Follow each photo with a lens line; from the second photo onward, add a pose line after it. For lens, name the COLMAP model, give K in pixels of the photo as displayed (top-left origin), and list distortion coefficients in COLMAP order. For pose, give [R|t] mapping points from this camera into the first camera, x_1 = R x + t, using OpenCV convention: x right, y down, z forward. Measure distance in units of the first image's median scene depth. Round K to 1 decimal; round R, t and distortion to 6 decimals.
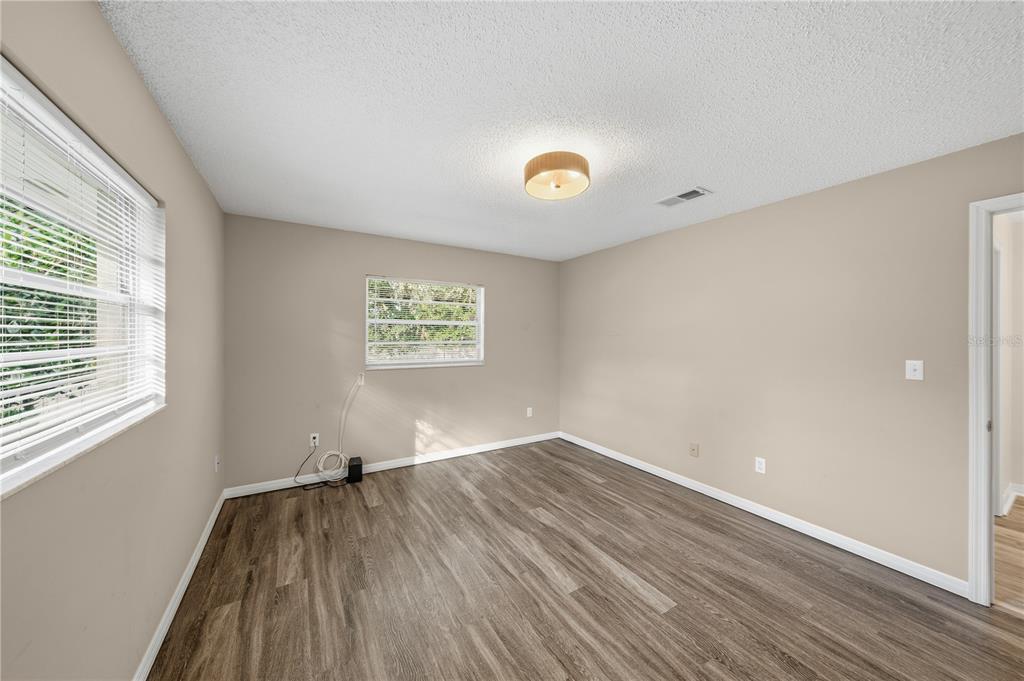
lens RADIAL K [[349.4, 0, 511.0], [0, 349.4, 336.4], [0, 0, 1]] dist [-0.001158, -0.000058]
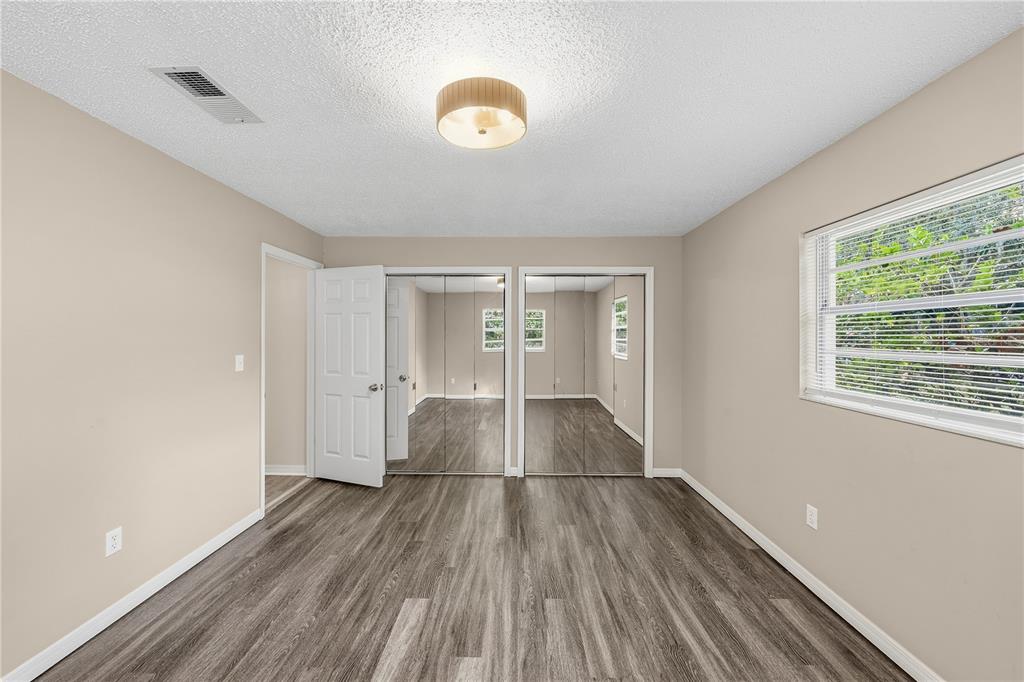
lens RADIAL K [[355.4, 0, 518.1], [0, 355.4, 341.7], [0, 0, 1]] dist [-0.001815, -0.000063]
pose [[-0.850992, -0.016758, 0.524911, -0.331097], [-0.008264, 0.999794, 0.018520, -0.007402], [-0.525113, 0.011422, -0.850956, 1.671521]]
